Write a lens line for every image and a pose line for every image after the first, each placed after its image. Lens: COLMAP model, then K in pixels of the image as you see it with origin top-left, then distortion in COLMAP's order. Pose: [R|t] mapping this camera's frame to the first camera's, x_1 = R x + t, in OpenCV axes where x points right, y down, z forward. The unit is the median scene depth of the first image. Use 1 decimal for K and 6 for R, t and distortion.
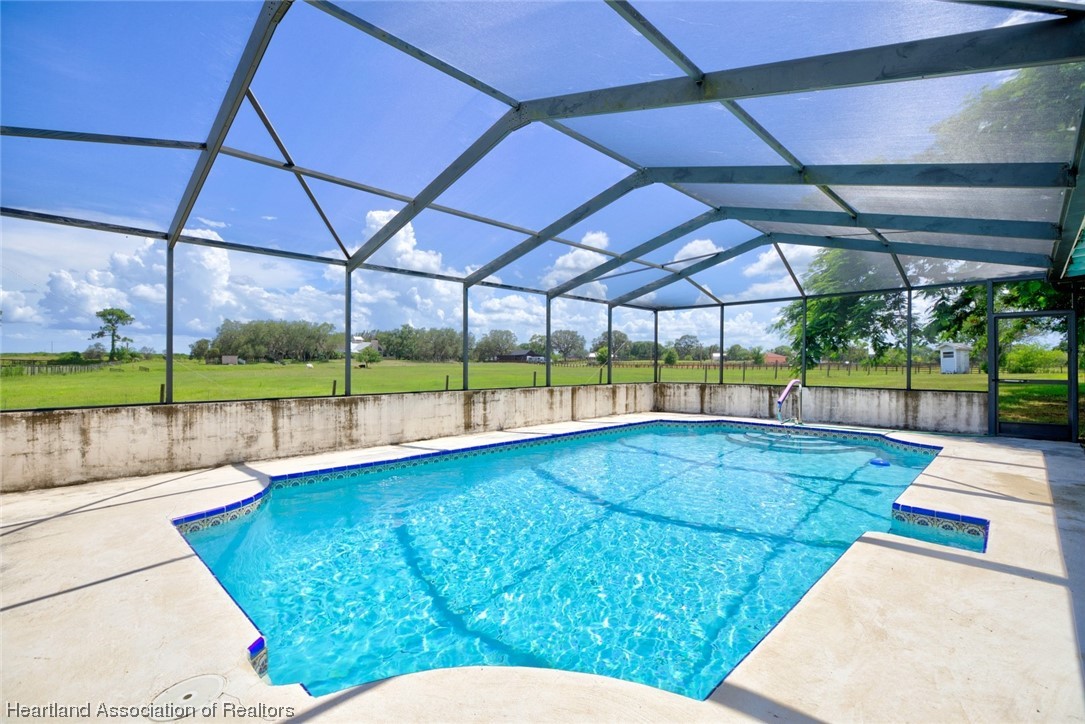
lens RADIAL K [[495.3, 0, 544.2], [0, 495.3, 362.7], [0, 0, 1]] dist [0.003618, 0.000192]
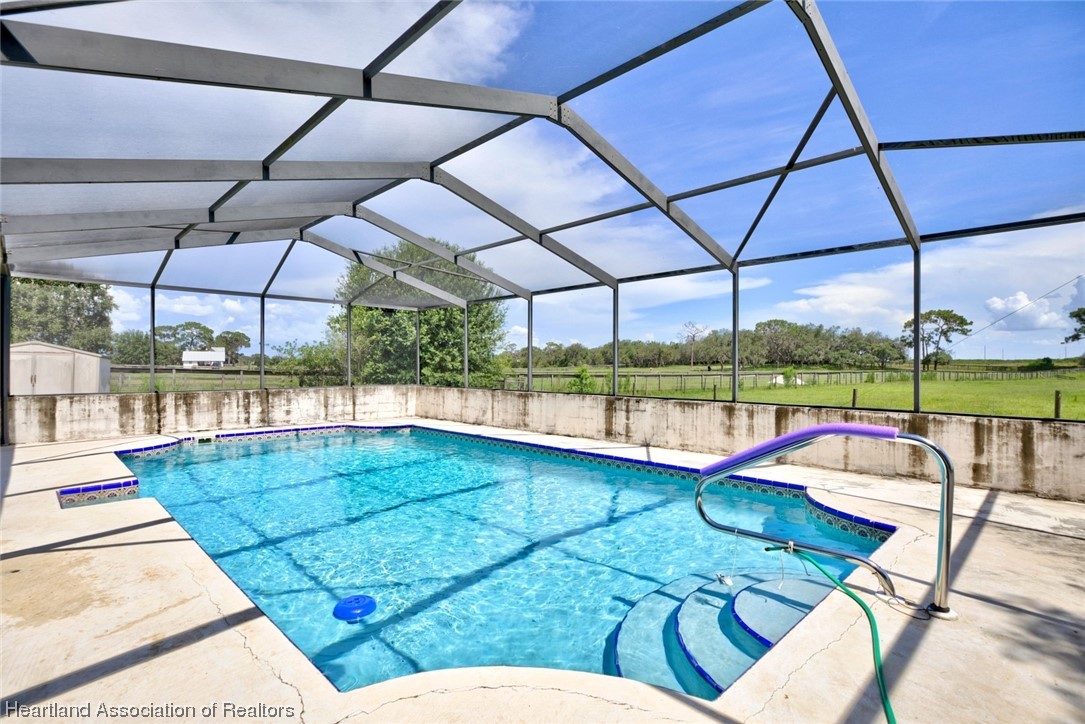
lens RADIAL K [[527.1, 0, 544.1], [0, 527.1, 364.6], [0, 0, 1]] dist [-0.002567, 0.000072]
pose [[-0.006130, -0.005816, -0.999964, 0.851152], [-0.003504, 0.999977, -0.005795, 0.001294], [0.999975, 0.003468, -0.006150, 0.855789]]
